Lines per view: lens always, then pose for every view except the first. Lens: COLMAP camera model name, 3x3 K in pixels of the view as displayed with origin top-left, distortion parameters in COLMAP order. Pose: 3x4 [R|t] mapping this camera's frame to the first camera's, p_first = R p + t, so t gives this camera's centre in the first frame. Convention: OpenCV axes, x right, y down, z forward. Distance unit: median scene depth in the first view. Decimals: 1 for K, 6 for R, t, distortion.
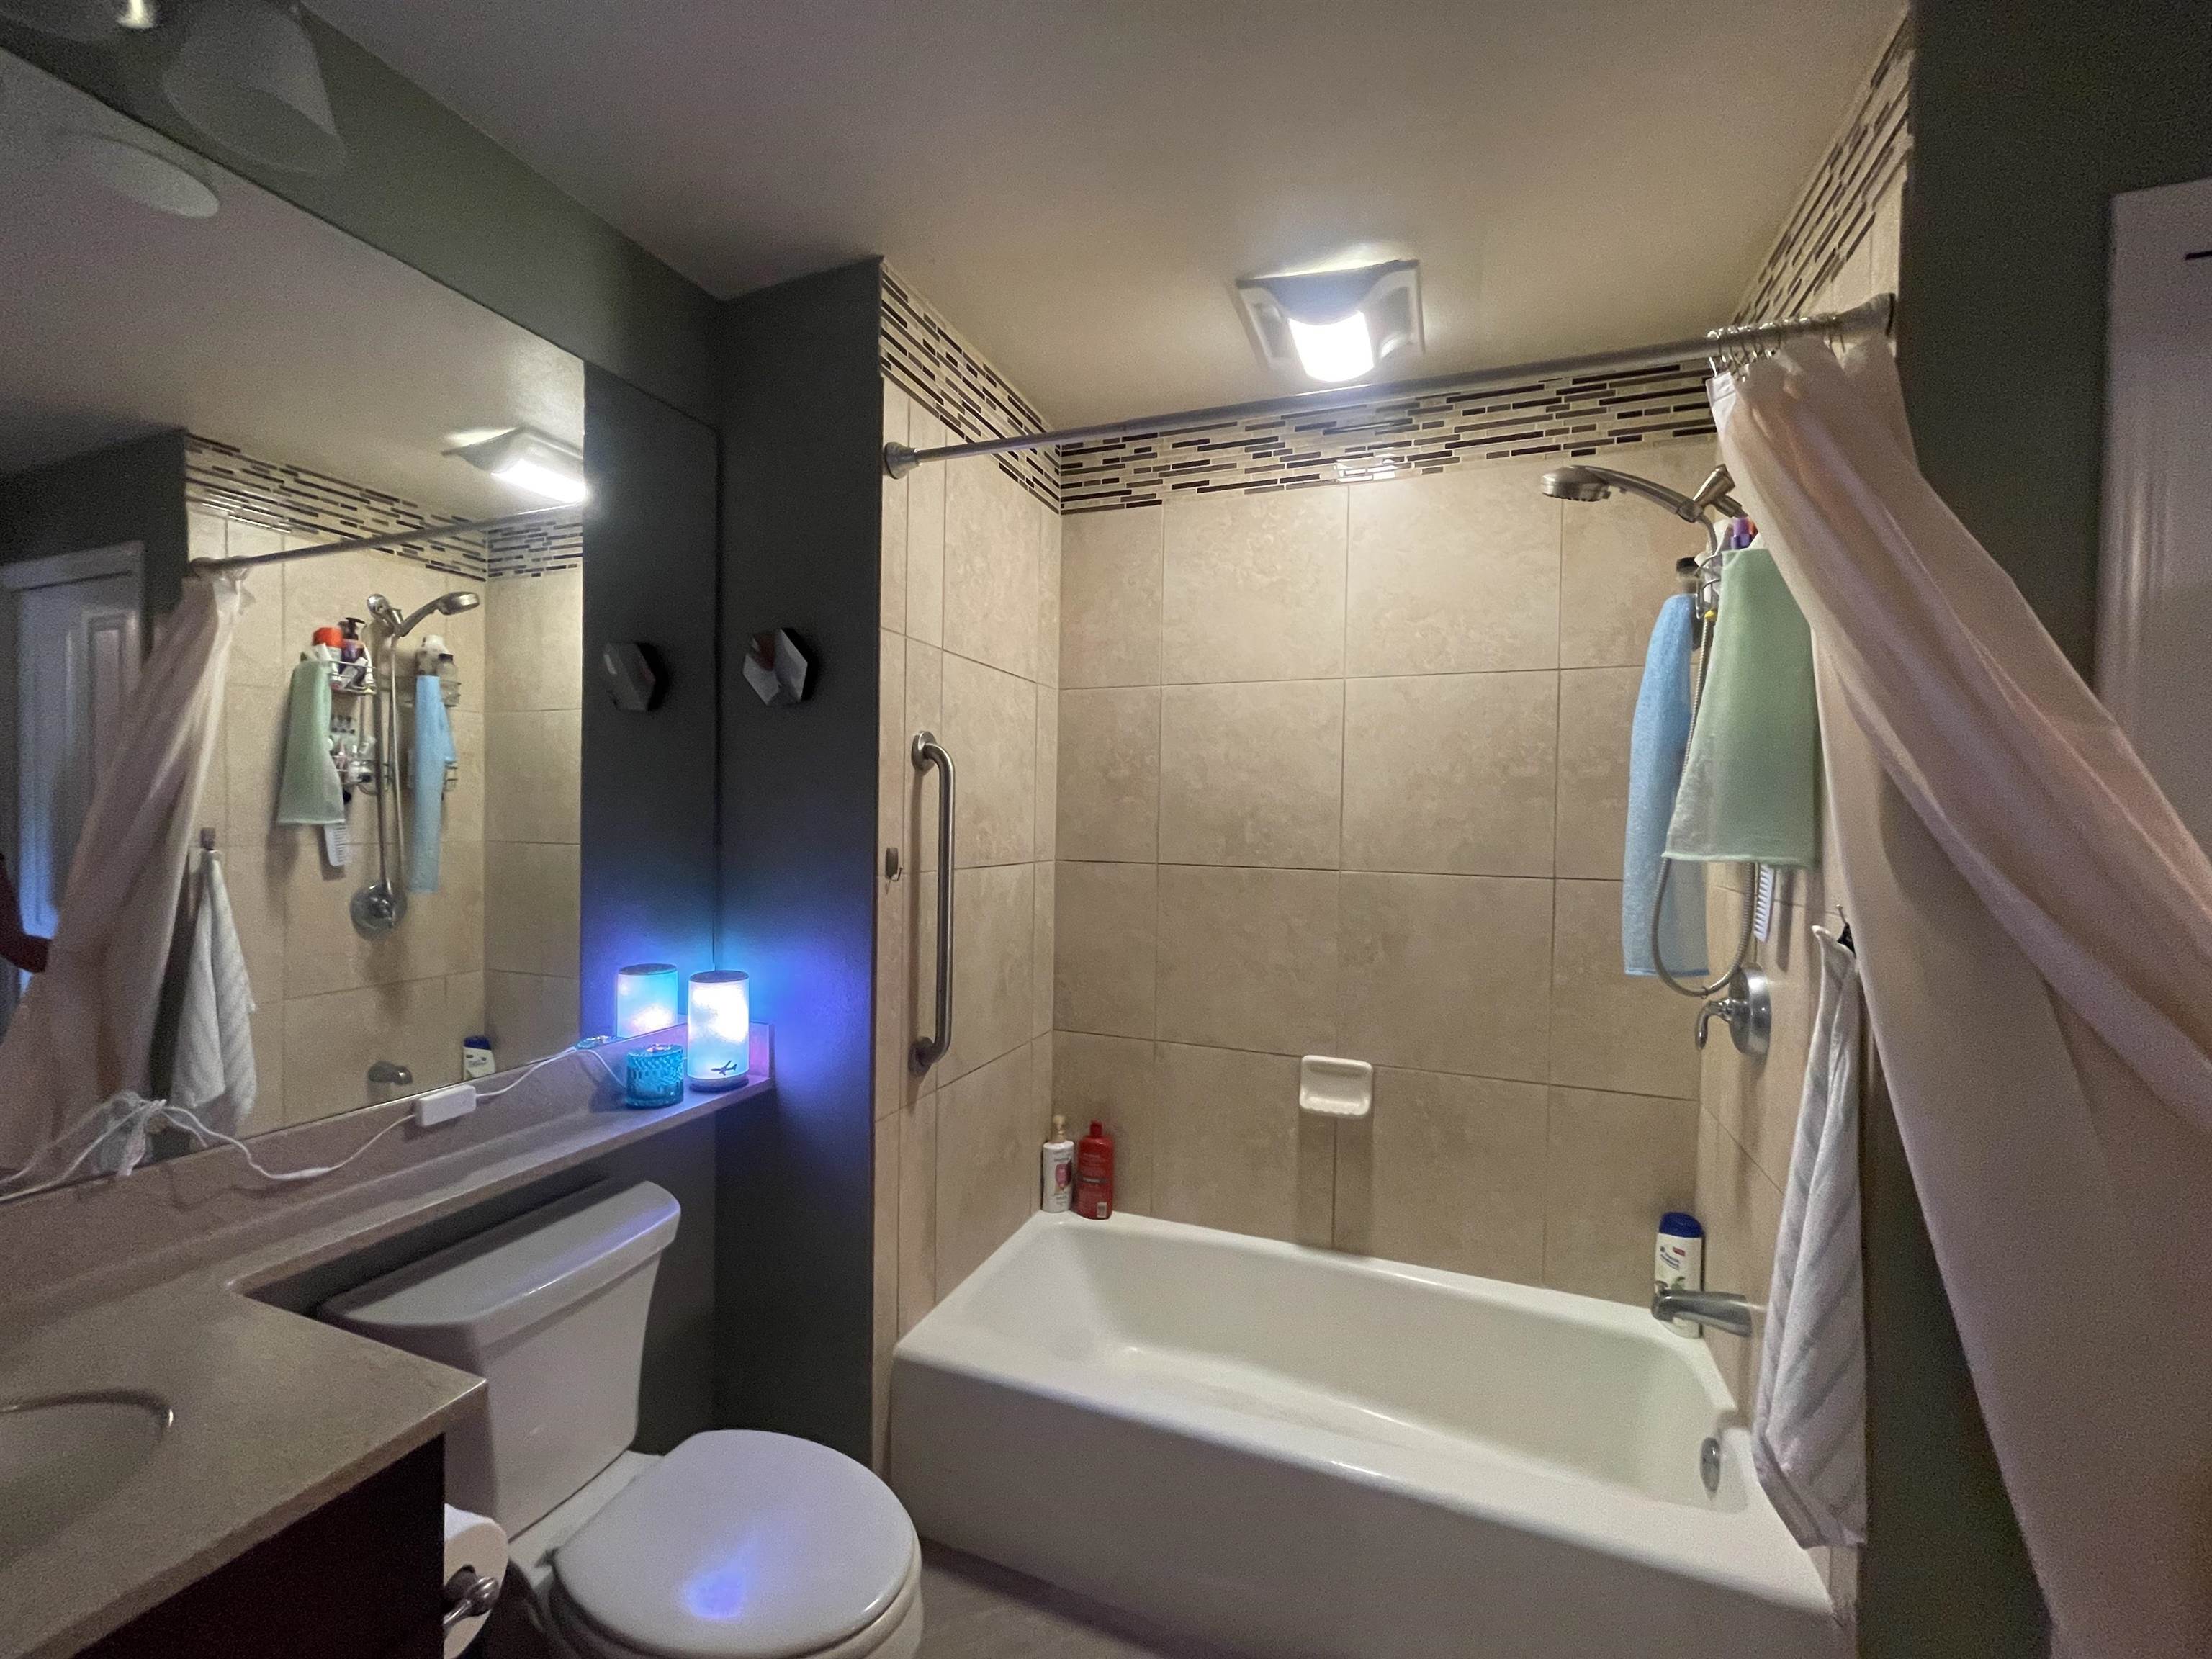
lens RADIAL K [[890.5, 0, 1106.8], [0, 890.5, 837.8], [0, 0, 1]] dist [-0.007142, 0.002402]
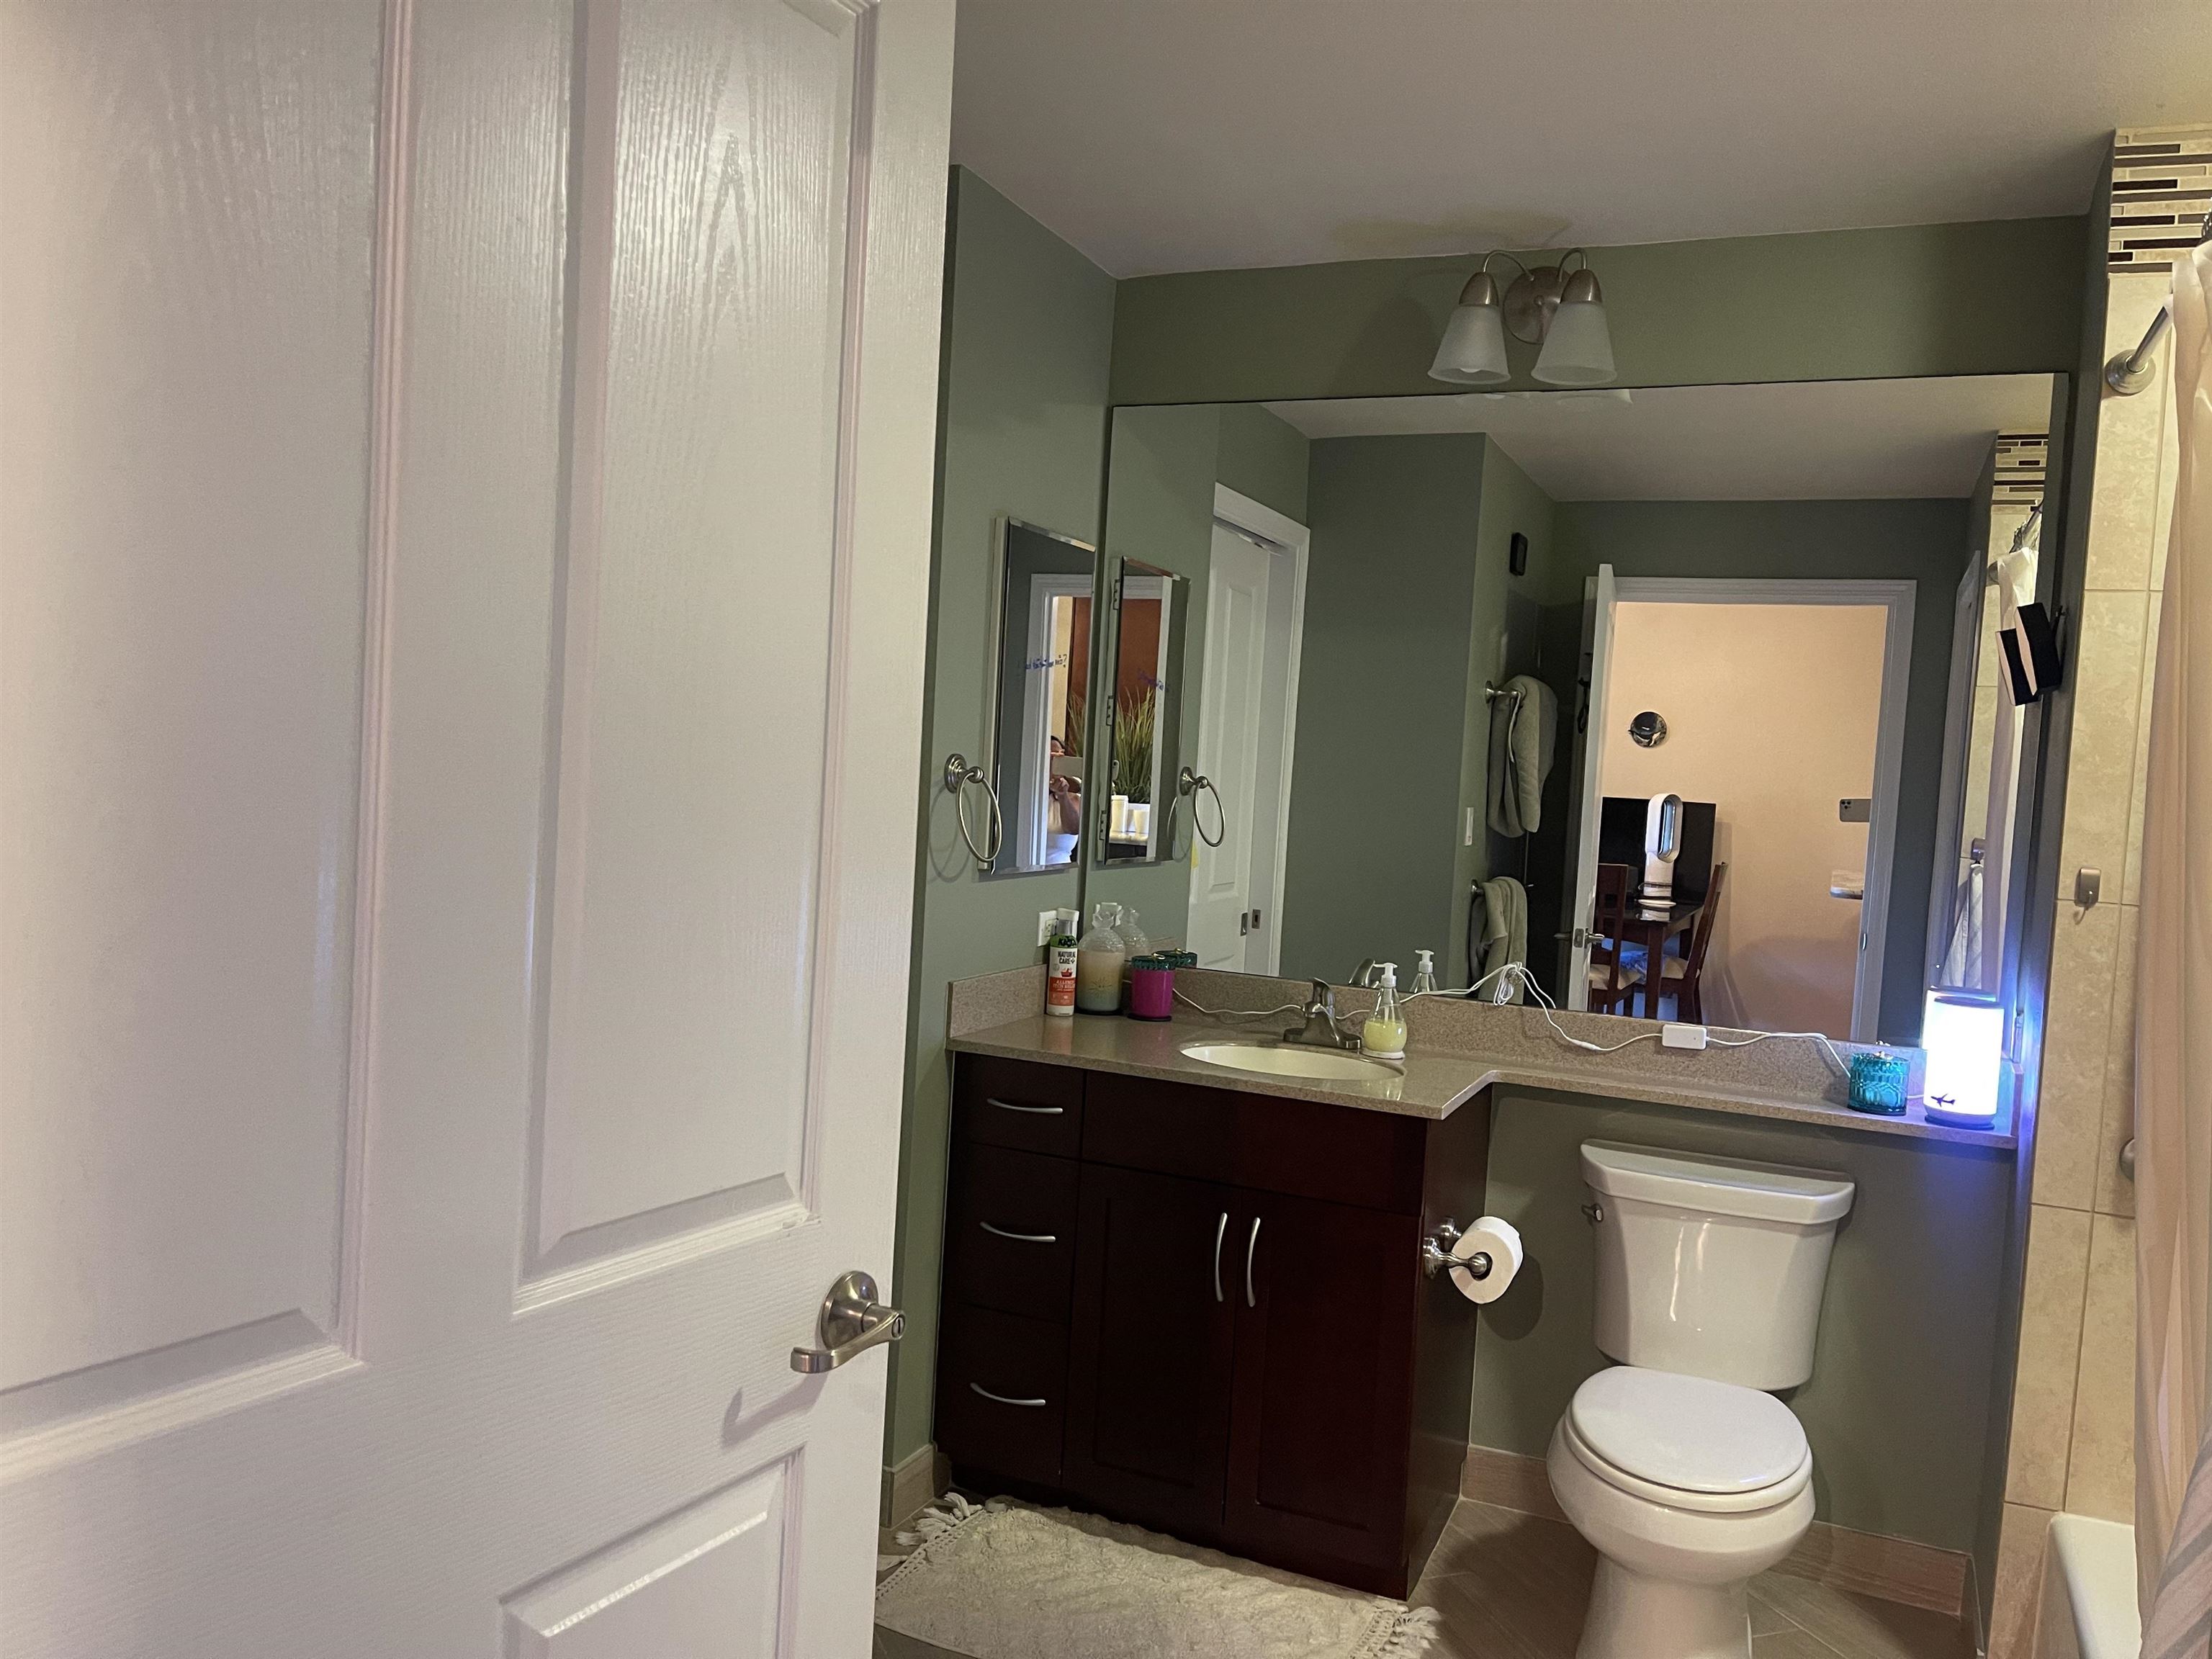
lens RADIAL K [[1677.4, 0, 1098.2], [0, 1677.4, 845.6], [0, 0, 1]] dist [0.067415, -0.080528]
pose [[-0.058559, 0.032746, -0.997747, 1.289544], [-0.079244, 0.996156, 0.037345, 0.005071], [0.995134, 0.081252, -0.055739, 0.212340]]
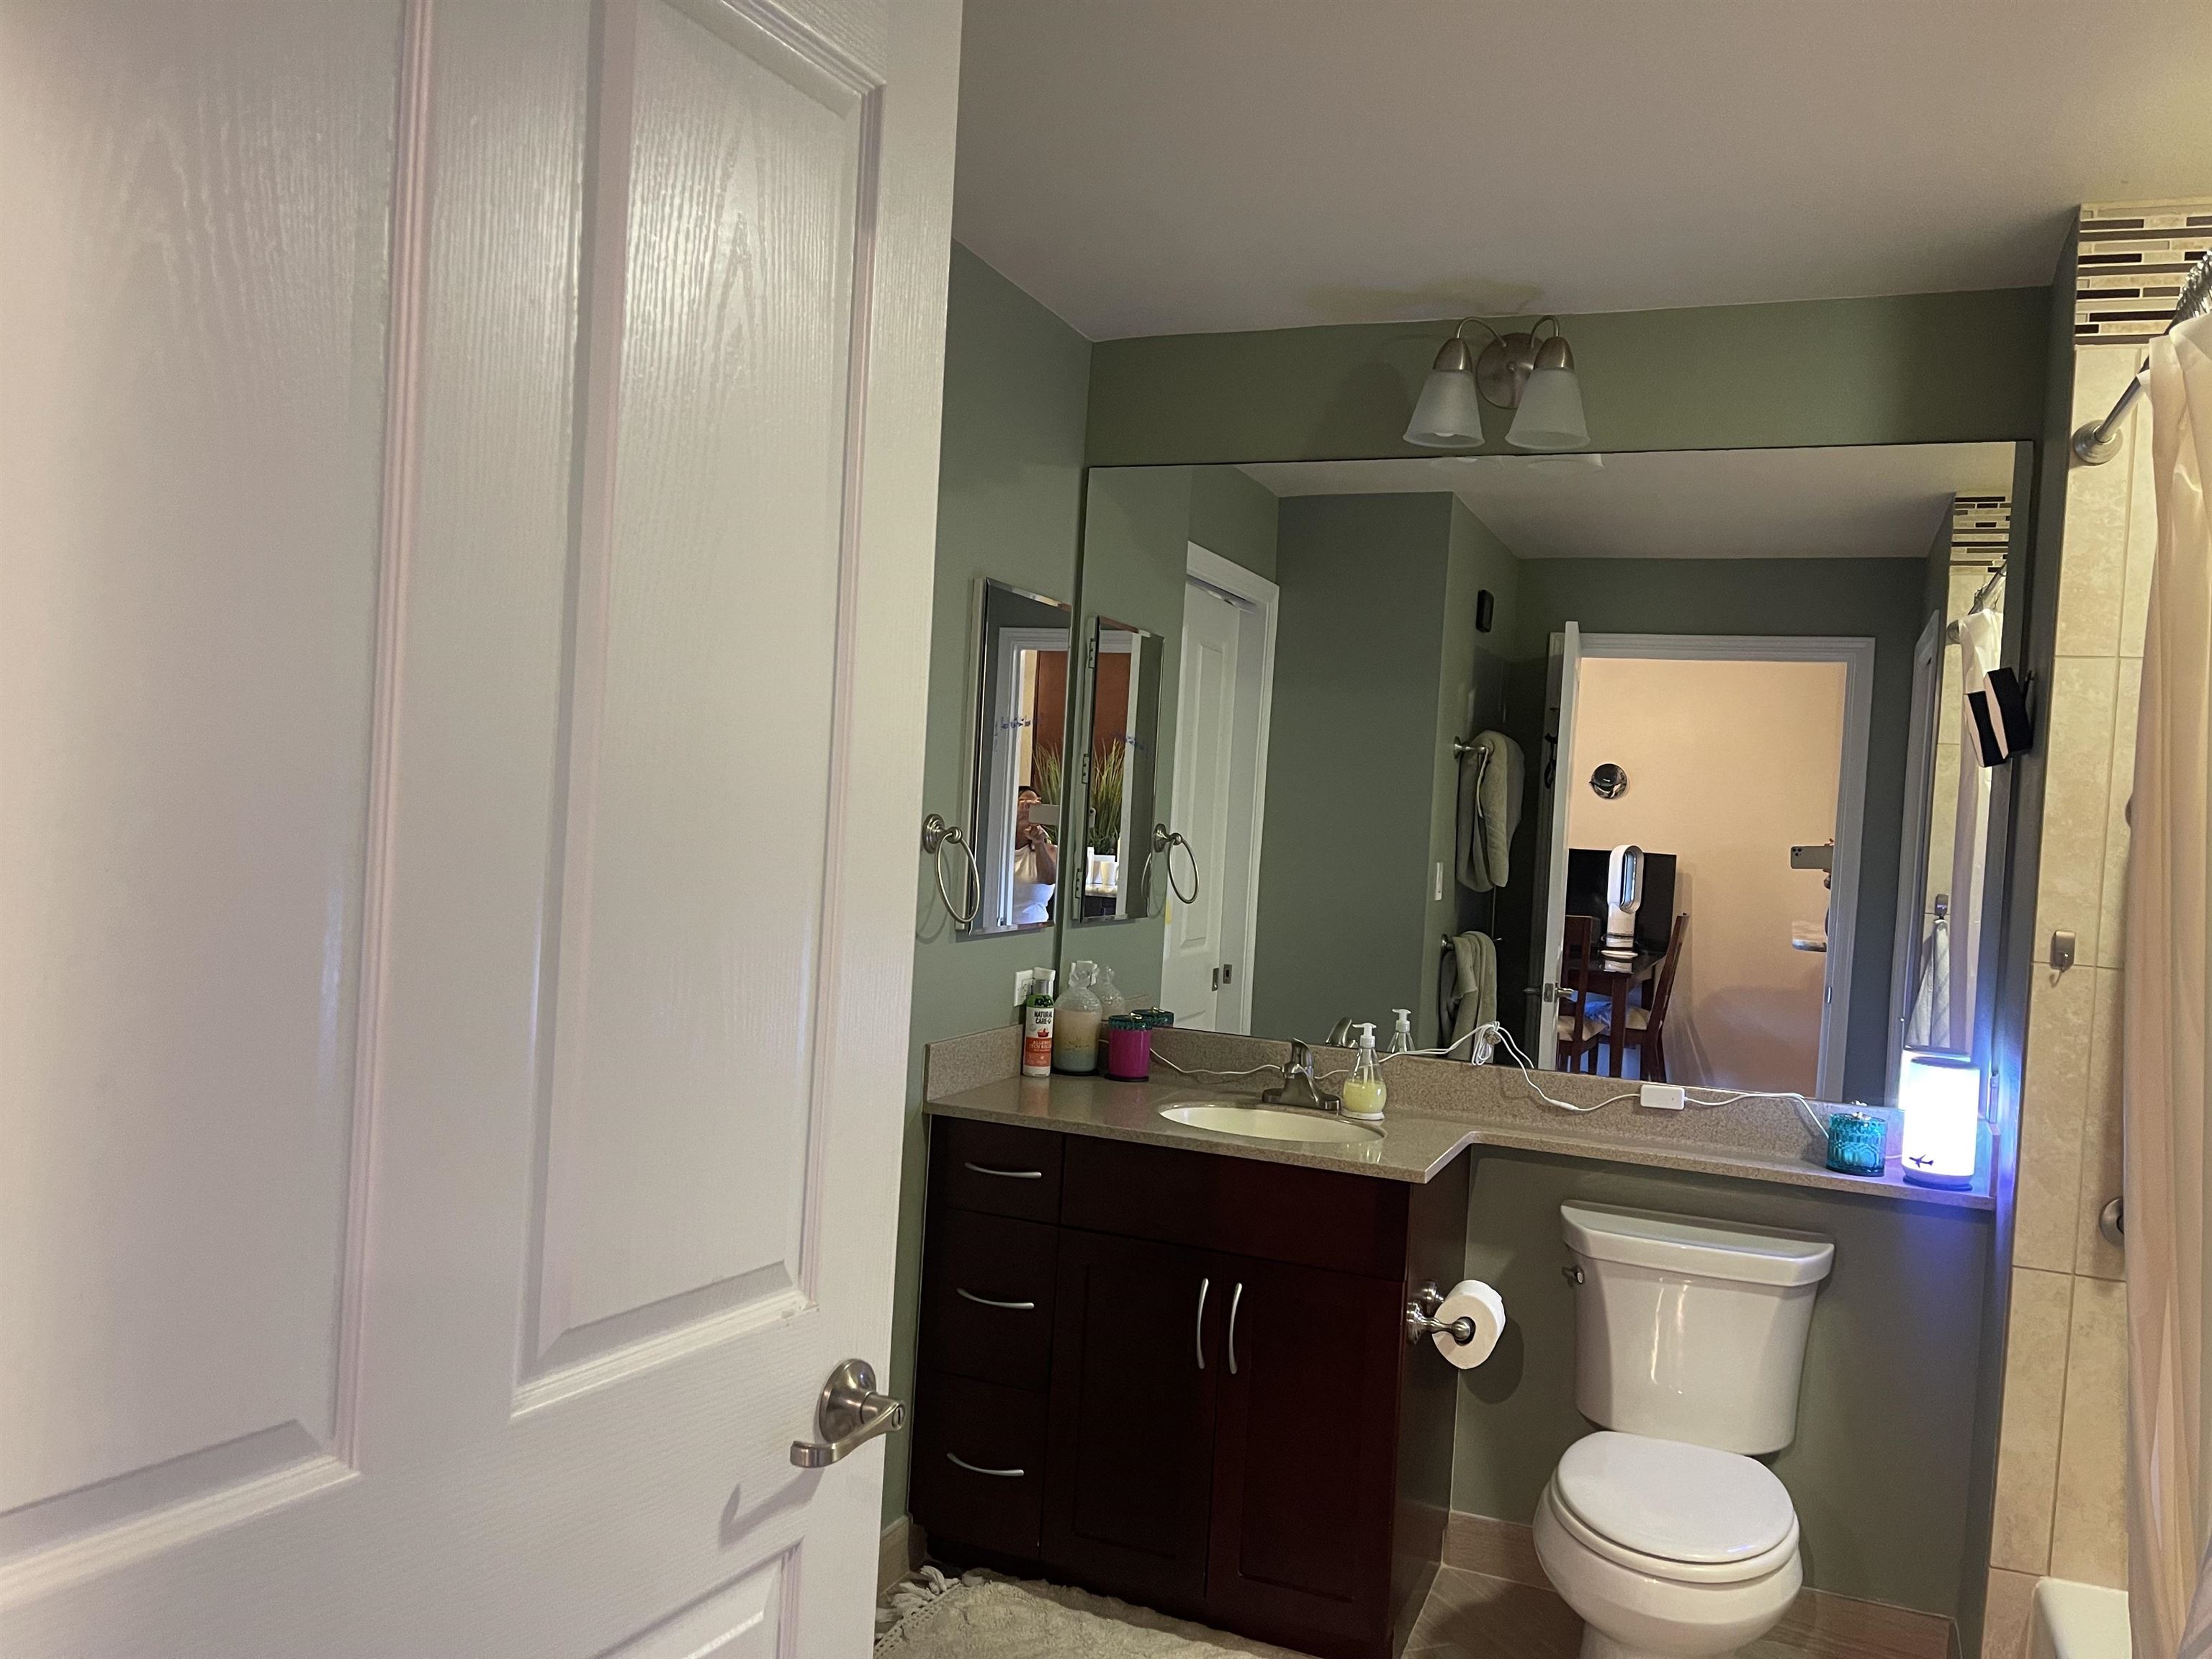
lens RADIAL K [[1677.4, 0, 1094.8], [0, 1677.4, 849.2], [0, 0, 1]] dist [0.067415, -0.080528]
pose [[-0.036023, 0.007121, -0.999326, 1.282520], [-0.078981, 0.996826, 0.009950, -0.007692], [0.996225, 0.079286, -0.035346, 0.189722]]
